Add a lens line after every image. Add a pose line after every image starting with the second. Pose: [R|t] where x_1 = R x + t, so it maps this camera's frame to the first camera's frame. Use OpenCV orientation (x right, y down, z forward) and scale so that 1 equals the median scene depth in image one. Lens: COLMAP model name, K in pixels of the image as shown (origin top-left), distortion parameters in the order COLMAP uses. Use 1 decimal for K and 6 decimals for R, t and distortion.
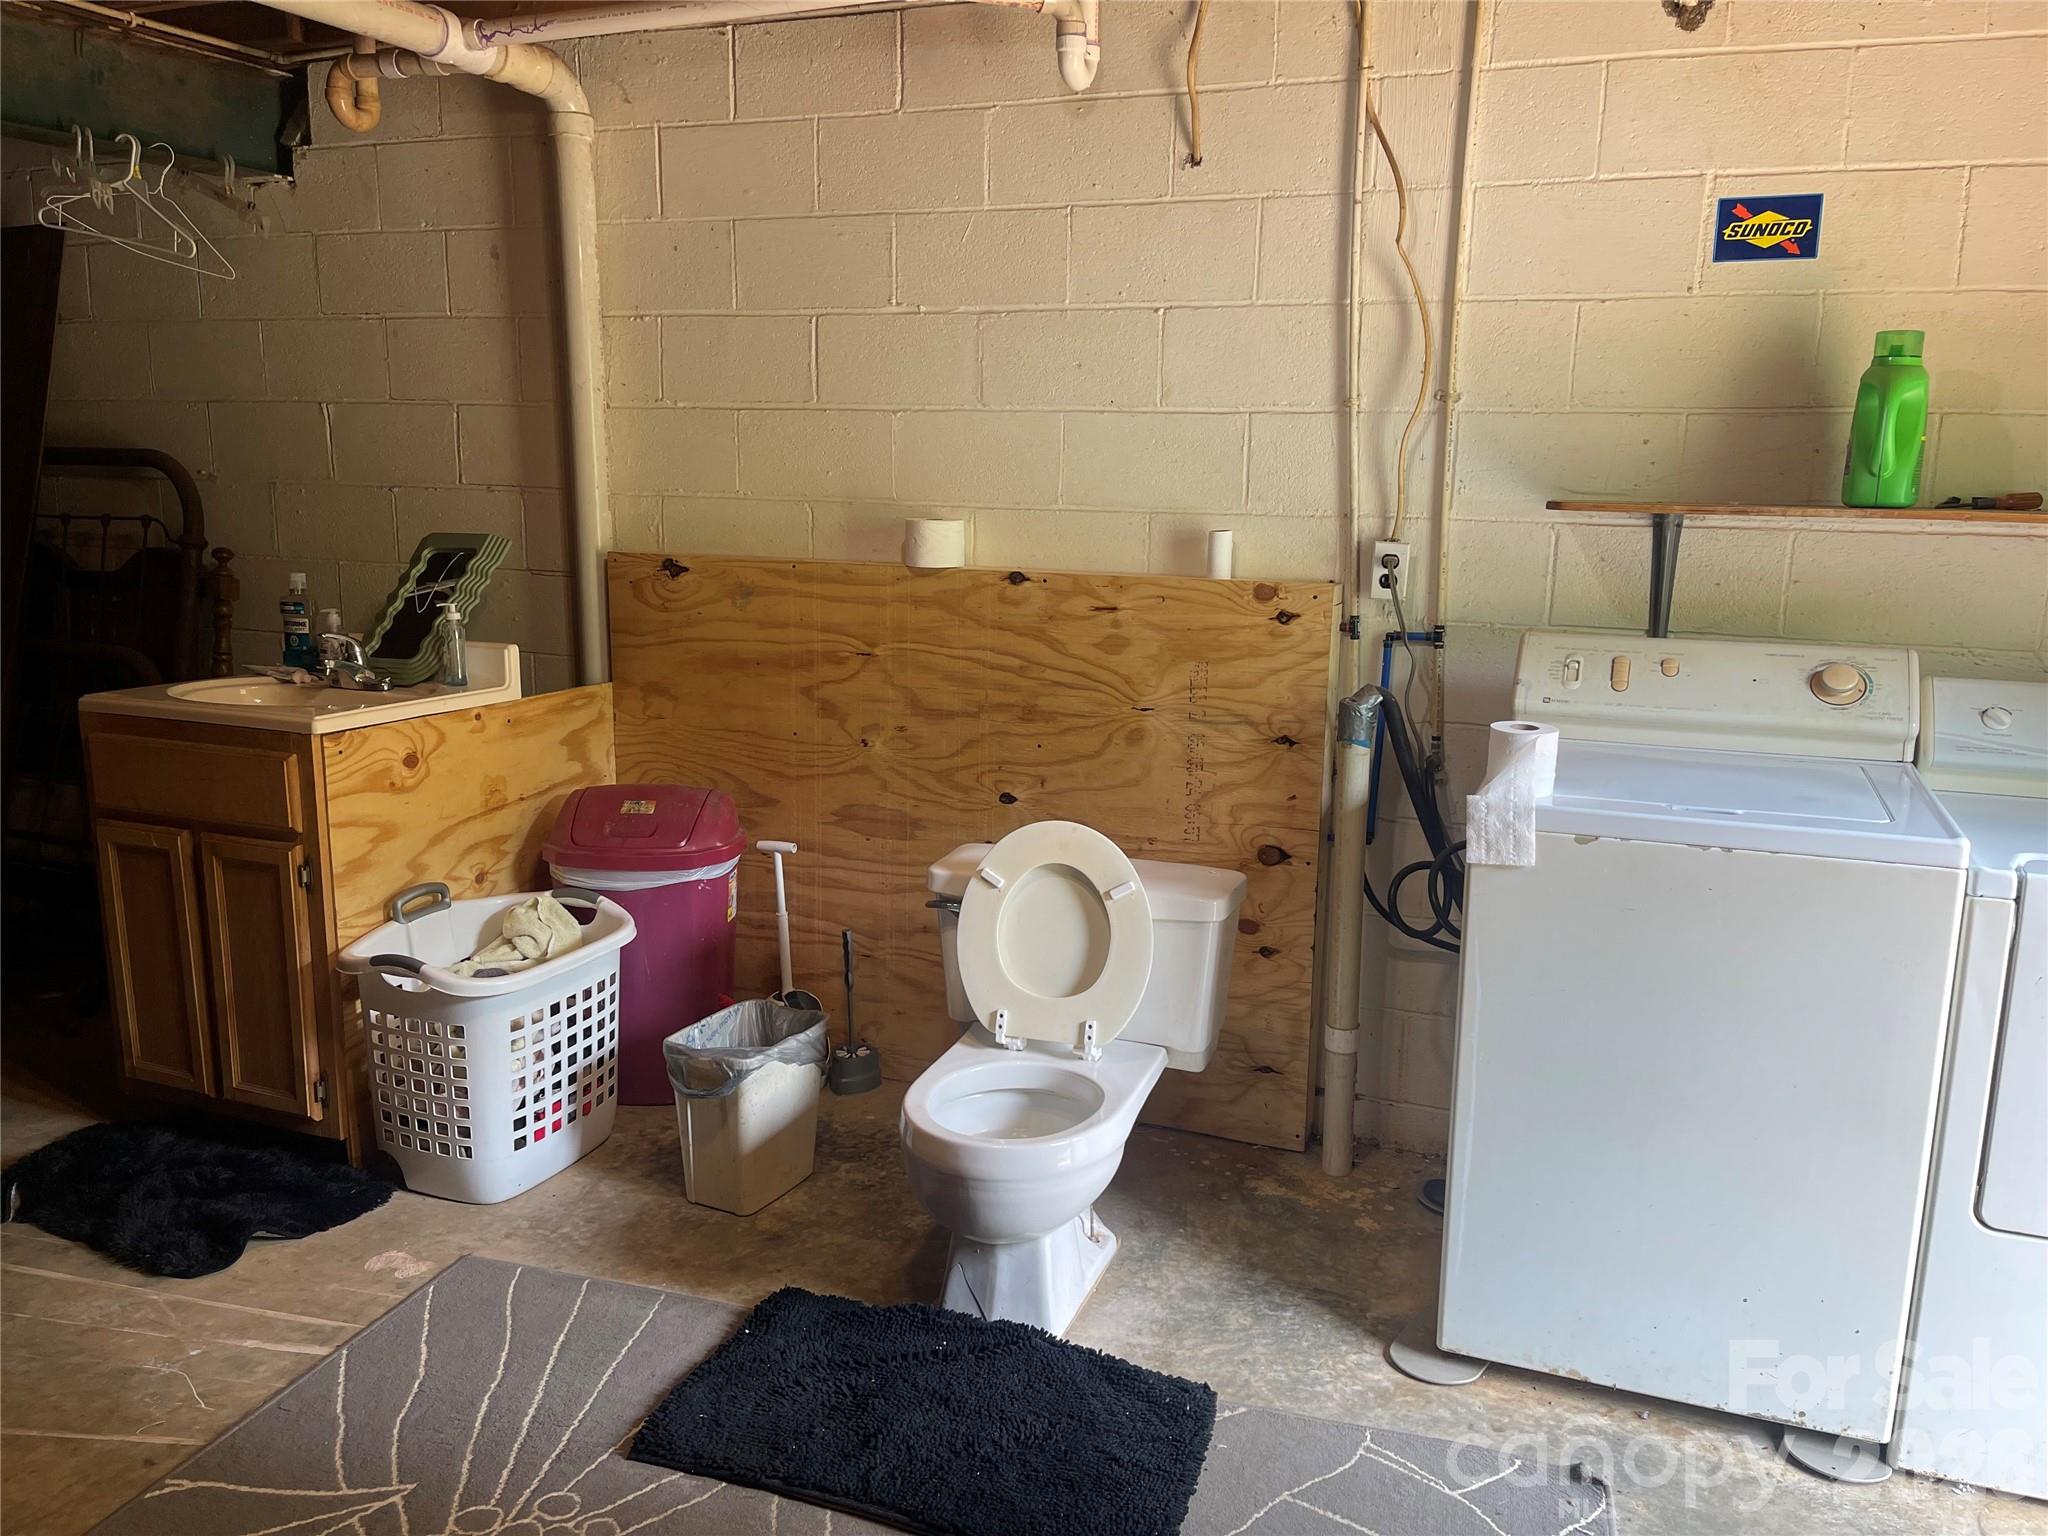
lens RADIAL K [[1530.7, 0, 1023.8], [0, 1530.7, 768.5], [0, 0, 1]] dist [0.104135, -0.143901]
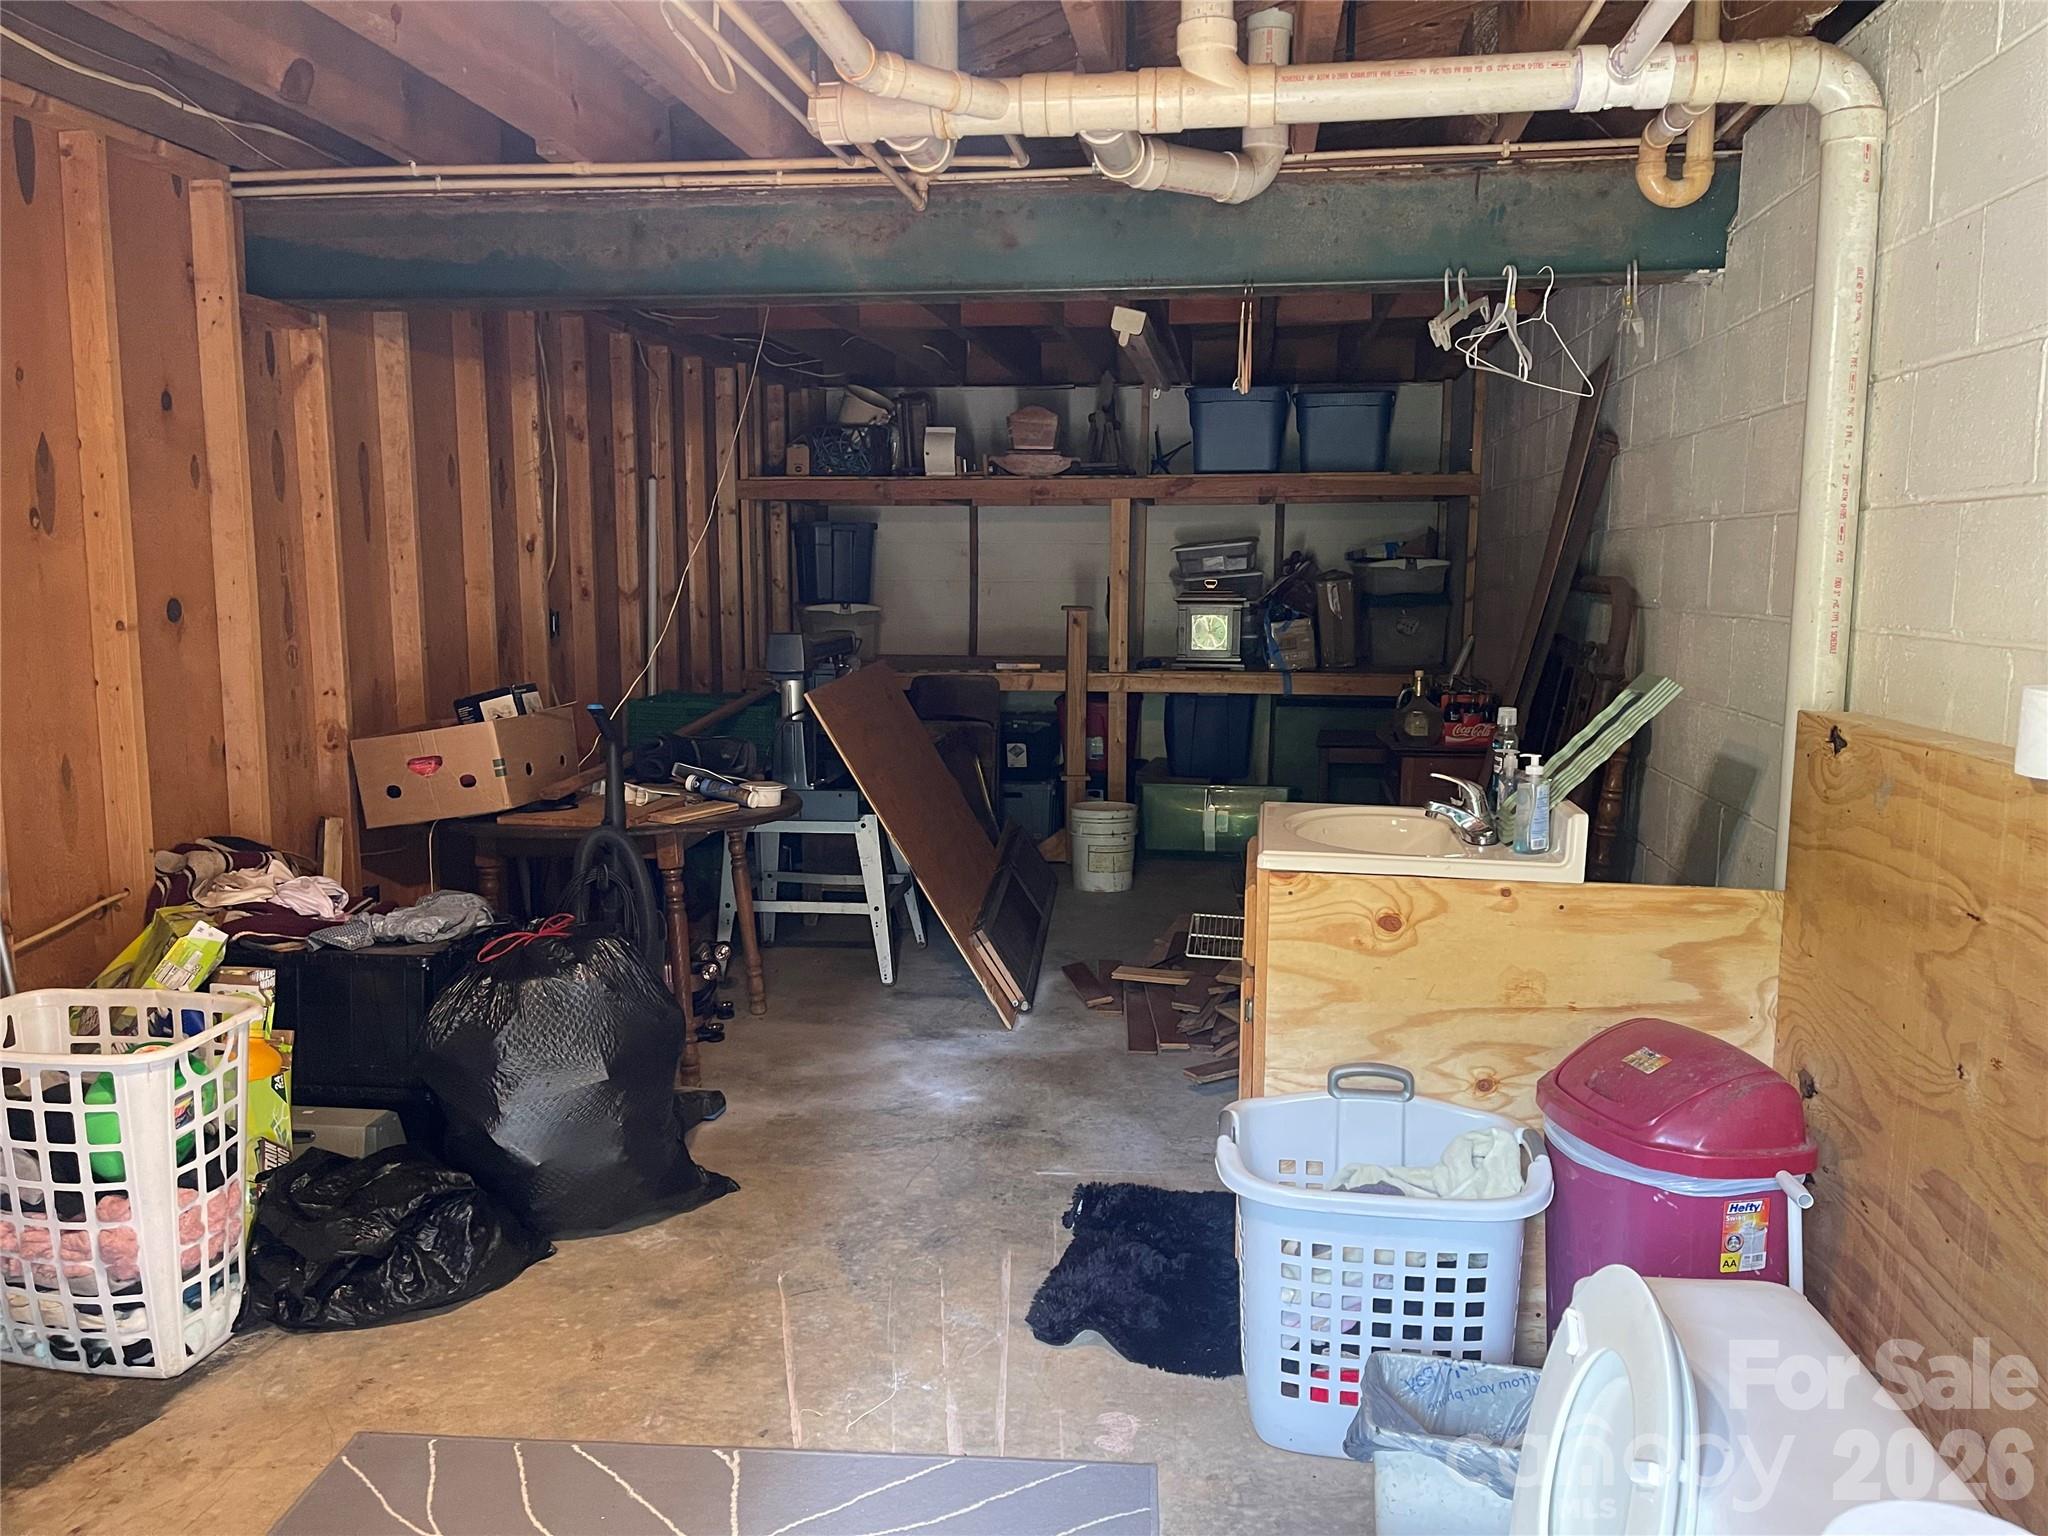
lens RADIAL K [[1530.7, 0, 1023.8], [0, 1530.7, 768.5], [0, 0, 1]] dist [0.104135, -0.143901]
pose [[0.254466, 0.111859, -0.960591, 0.380200], [-0.189423, 0.979813, 0.063918, -0.106247], [0.948349, 0.165693, 0.270517, 0.542760]]
